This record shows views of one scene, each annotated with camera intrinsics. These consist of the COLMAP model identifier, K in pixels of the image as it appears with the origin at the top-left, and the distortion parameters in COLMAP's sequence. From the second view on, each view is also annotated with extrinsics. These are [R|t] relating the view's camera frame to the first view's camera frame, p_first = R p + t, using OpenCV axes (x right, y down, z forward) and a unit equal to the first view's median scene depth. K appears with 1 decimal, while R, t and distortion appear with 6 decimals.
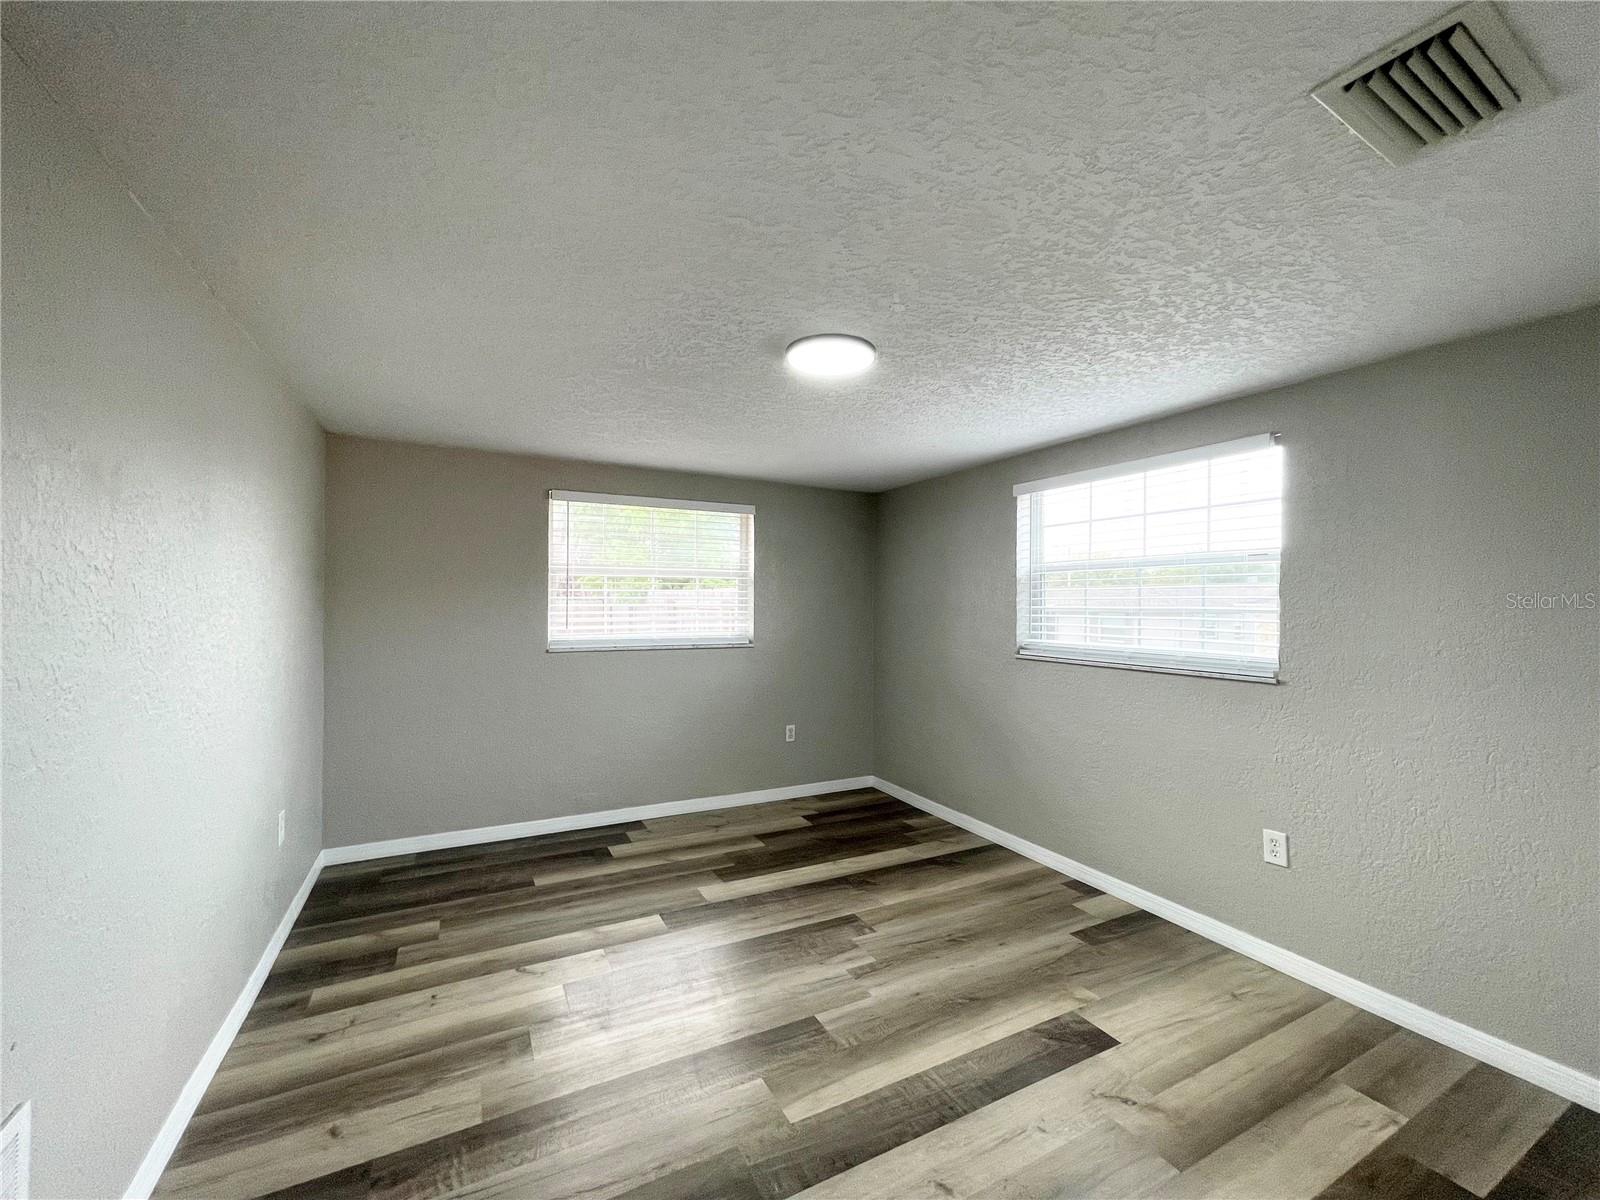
lens RADIAL K [[648.3, 0, 798.1], [0, 648.3, 600.5], [0, 0, 1]] dist [-0.003484, 0.003015]
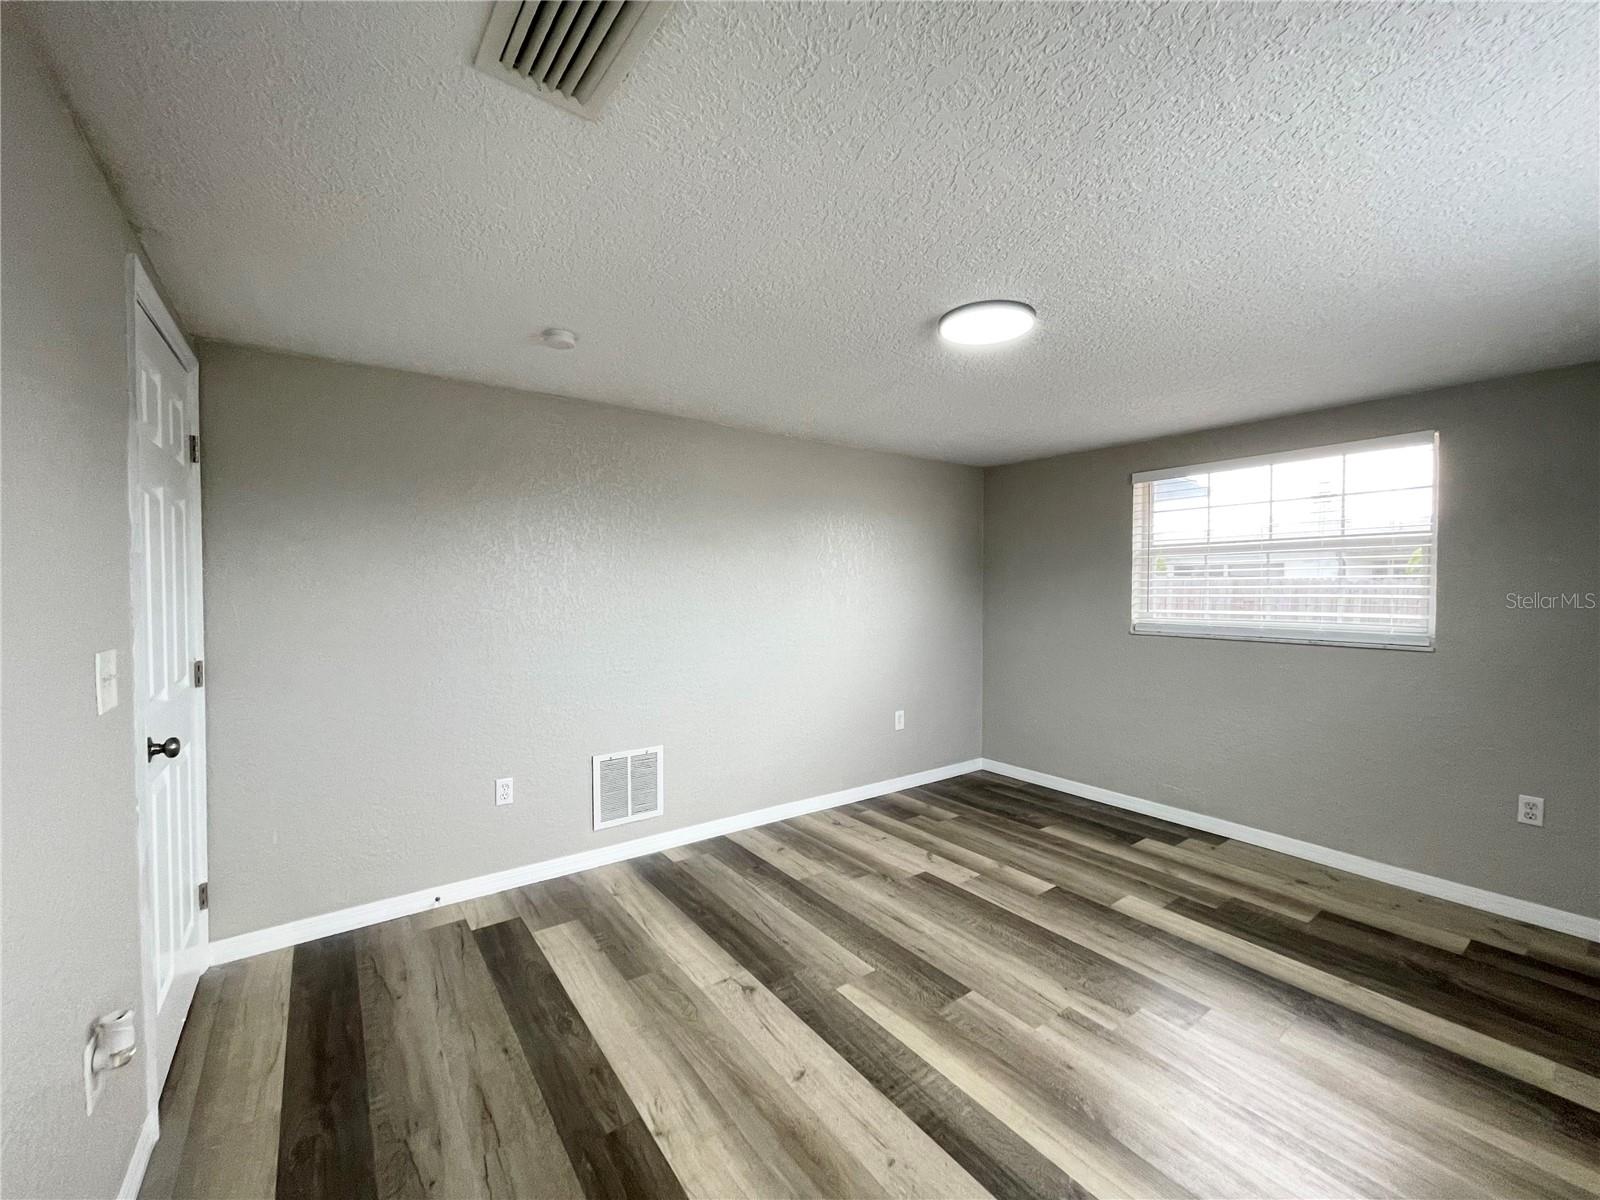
lens RADIAL K [[648.3, 0, 798.1], [0, 648.3, 600.5], [0, 0, 1]] dist [-0.003484, 0.003015]
pose [[0.148584, 0.012550, -0.988820, 0.693838], [0.005830, 0.999891, 0.013567, 0.012346], [0.988883, -0.007781, 0.148495, 0.416461]]
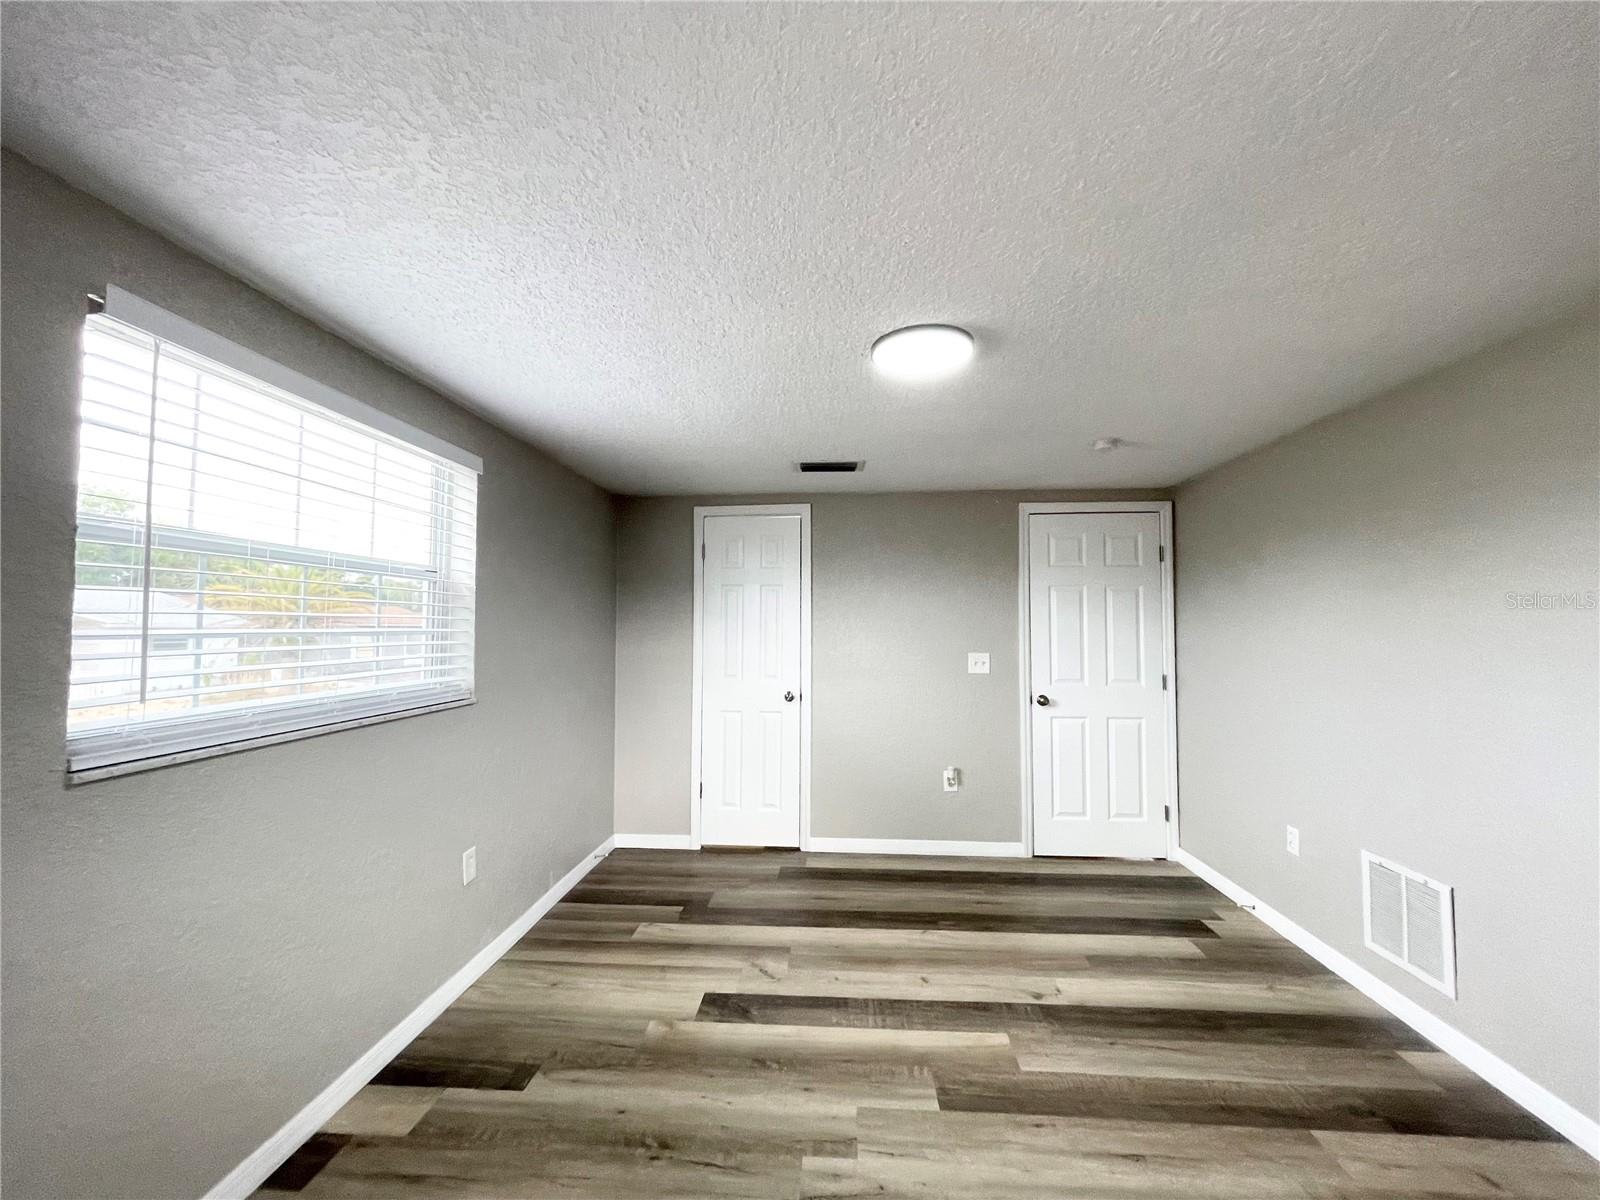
lens RADIAL K [[648.3, 0, 798.1], [0, 648.3, 600.5], [0, 0, 1]] dist [-0.003484, 0.003015]
pose [[-0.847708, 0.011835, 0.530331, -0.198028], [-0.012316, 0.999043, -0.041981, 0.003485], [-0.530320, -0.042119, -0.846751, 1.317685]]
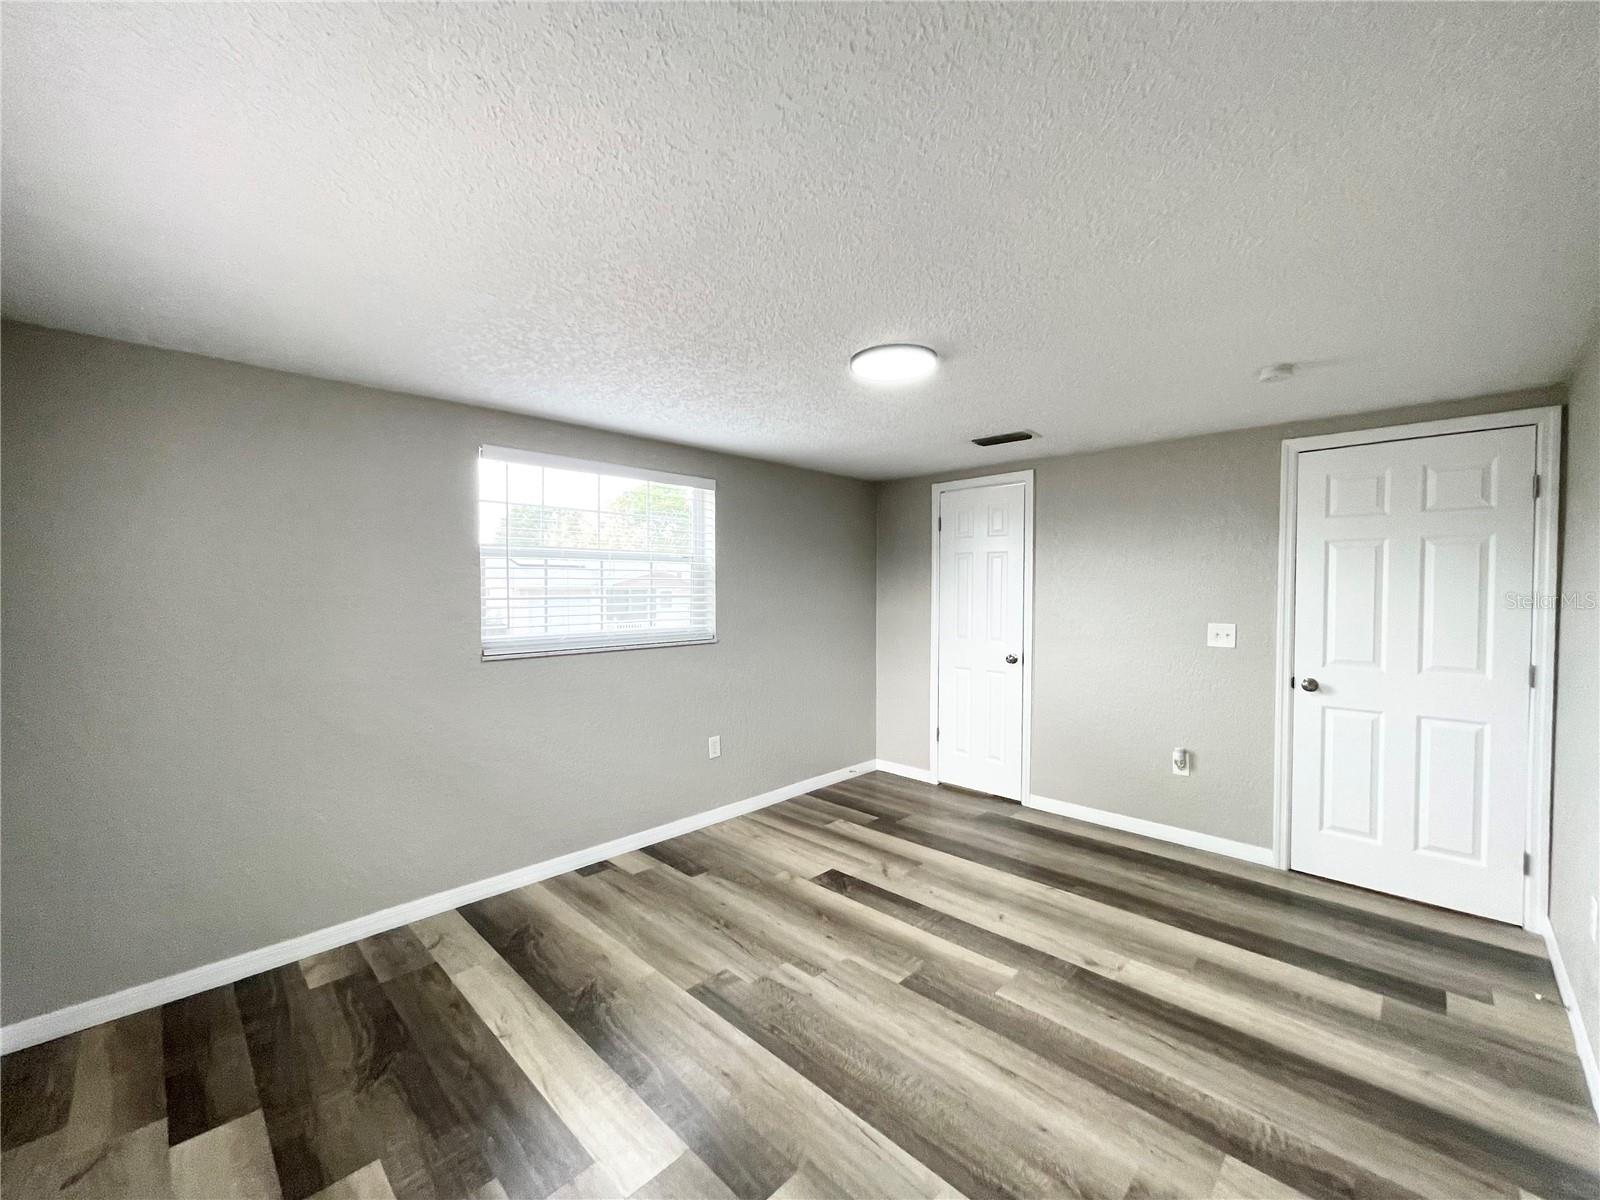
lens RADIAL K [[648.3, 0, 798.1], [0, 648.3, 600.5], [0, 0, 1]] dist [-0.003484, 0.003015]
pose [[-0.303667, -0.031277, 0.952265, -0.658426], [-0.009279, 0.999511, 0.029870, -0.016589], [-0.952733, 0.000234, -0.303808, 1.054844]]
